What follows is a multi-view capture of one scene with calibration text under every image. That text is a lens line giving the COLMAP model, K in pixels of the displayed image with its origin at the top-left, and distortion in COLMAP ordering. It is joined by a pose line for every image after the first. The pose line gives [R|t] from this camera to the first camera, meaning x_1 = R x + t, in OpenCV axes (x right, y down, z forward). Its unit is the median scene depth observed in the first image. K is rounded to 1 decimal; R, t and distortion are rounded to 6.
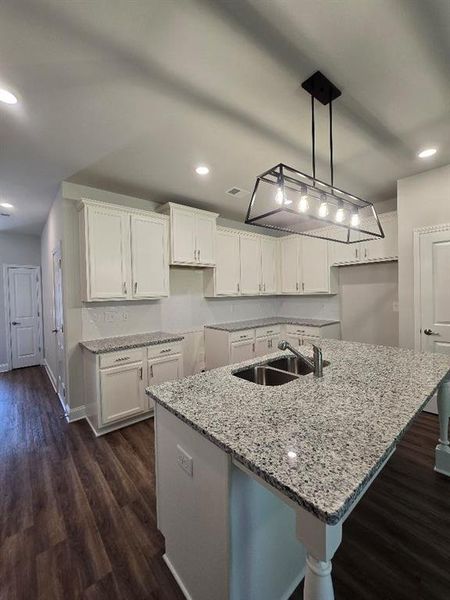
lens RADIAL K [[247.7, 0, 224.9], [0, 247.7, 296.5], [0, 0, 1]] dist [-0.003449, -0.000445]
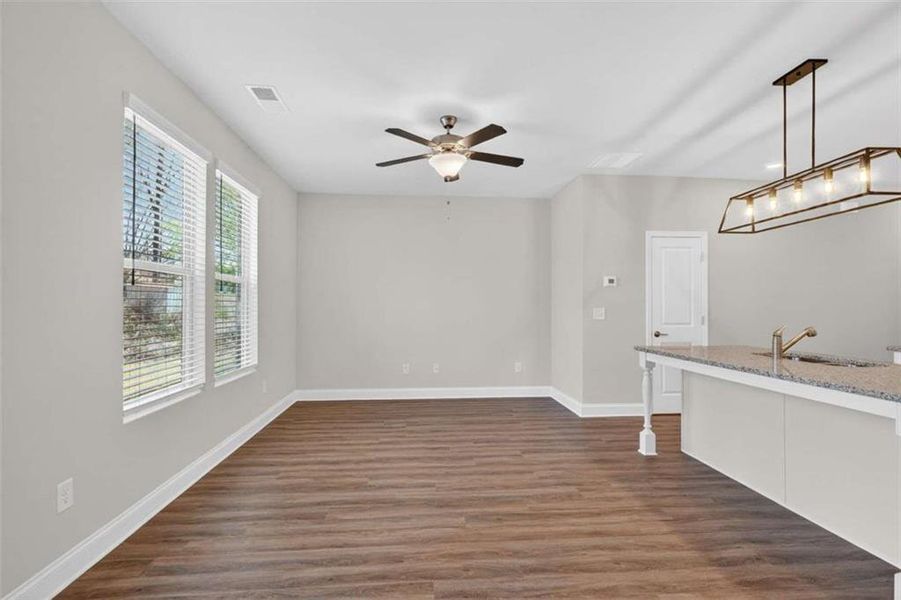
lens RADIAL K [[415.0, 0, 450.0], [0, 415.0, 302.4], [0, 0, 1]] dist [-0.001203, -0.000318]
pose [[-0.576680, 0.011159, -0.816894, 1.662090], [-0.004946, 0.999841, 0.017150, 0.030198], [0.816955, 0.013930, -0.576533, 0.543181]]
